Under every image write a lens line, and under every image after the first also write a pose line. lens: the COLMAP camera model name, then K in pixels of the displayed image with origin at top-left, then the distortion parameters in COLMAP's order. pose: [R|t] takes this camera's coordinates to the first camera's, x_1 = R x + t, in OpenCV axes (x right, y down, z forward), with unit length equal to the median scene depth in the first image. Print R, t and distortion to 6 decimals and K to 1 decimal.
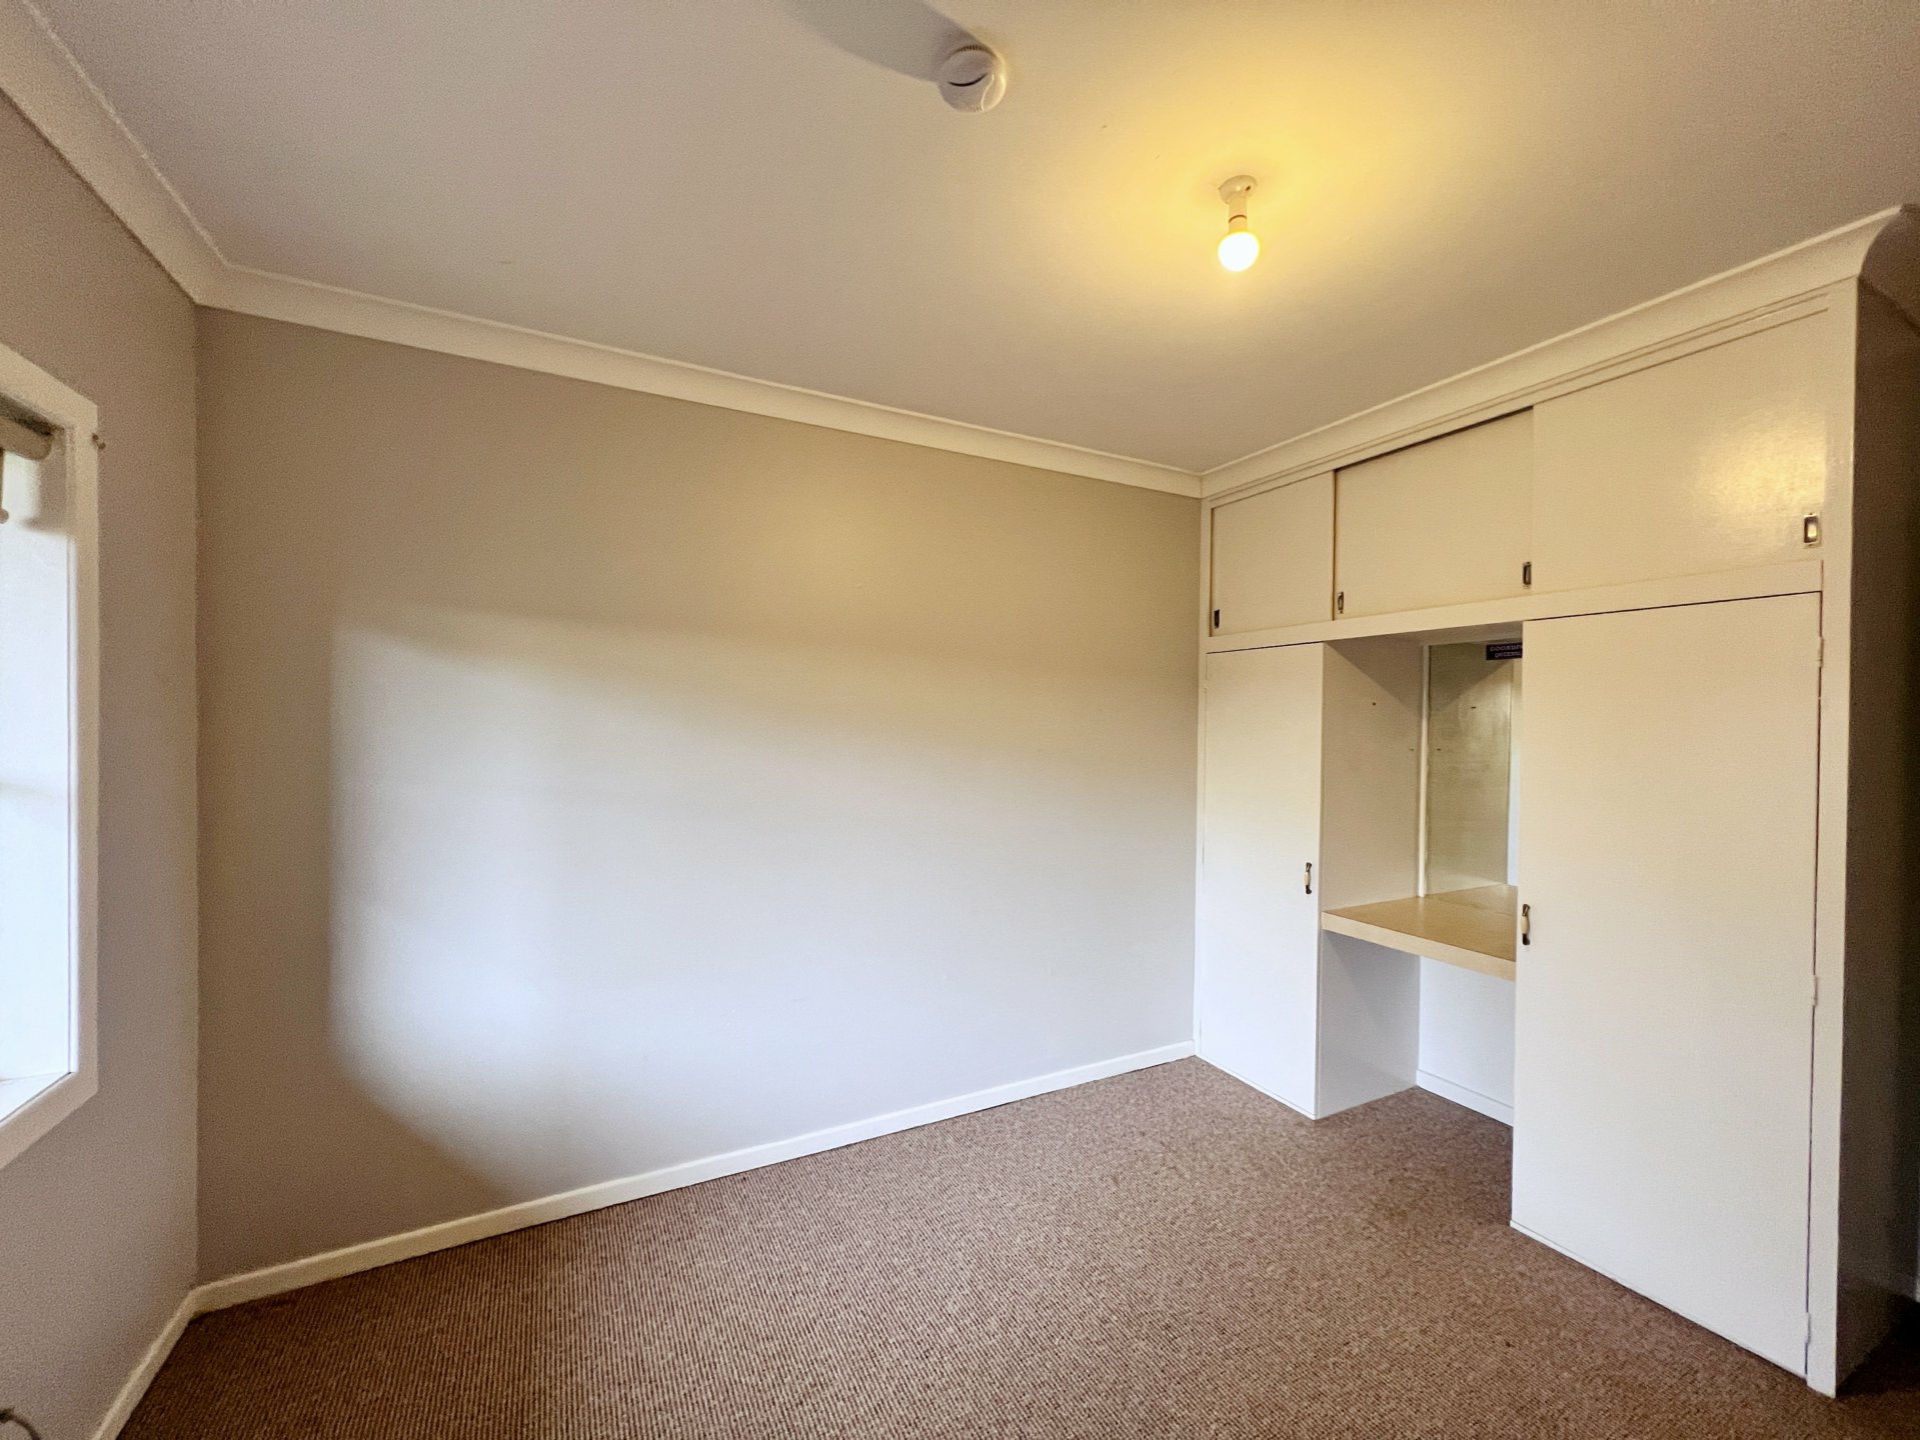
lens RADIAL K [[768.5, 0, 960.4], [0, 768.5, 733.5], [0, 0, 1]] dist [-0.000811, 0.000367]
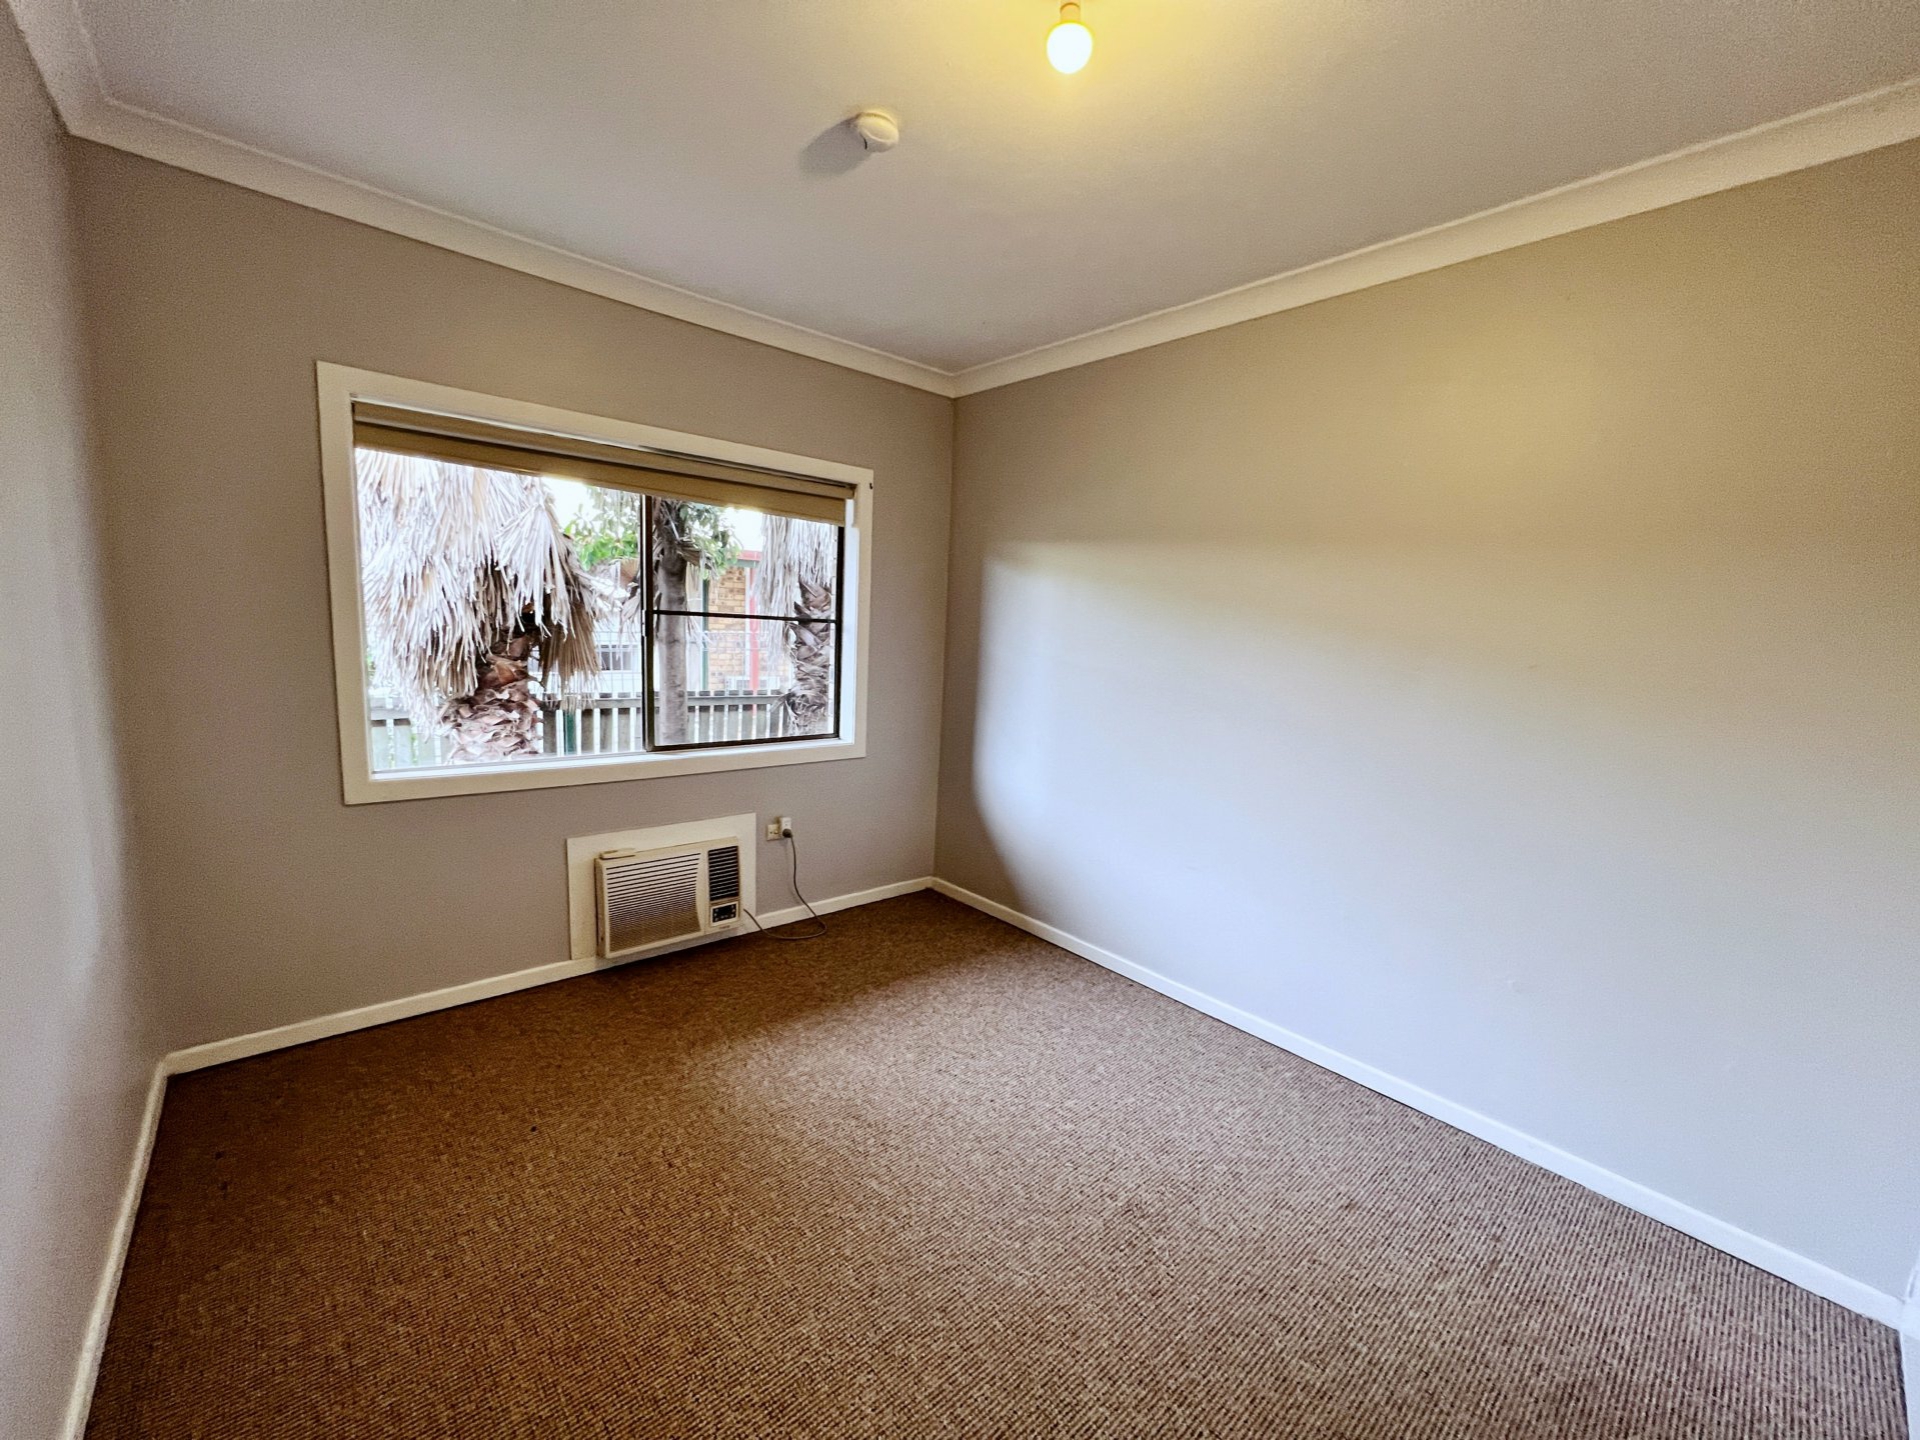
lens RADIAL K [[768.5, 0, 949.4], [0, 768.5, 724.0], [0, 0, 1]] dist [-0.000811, 0.000367]
pose [[0.243093, 0.143018, -0.959402, 0.948578], [-0.060564, 0.989379, 0.132141, 0.013293], [0.968111, 0.025983, 0.249172, 0.469387]]
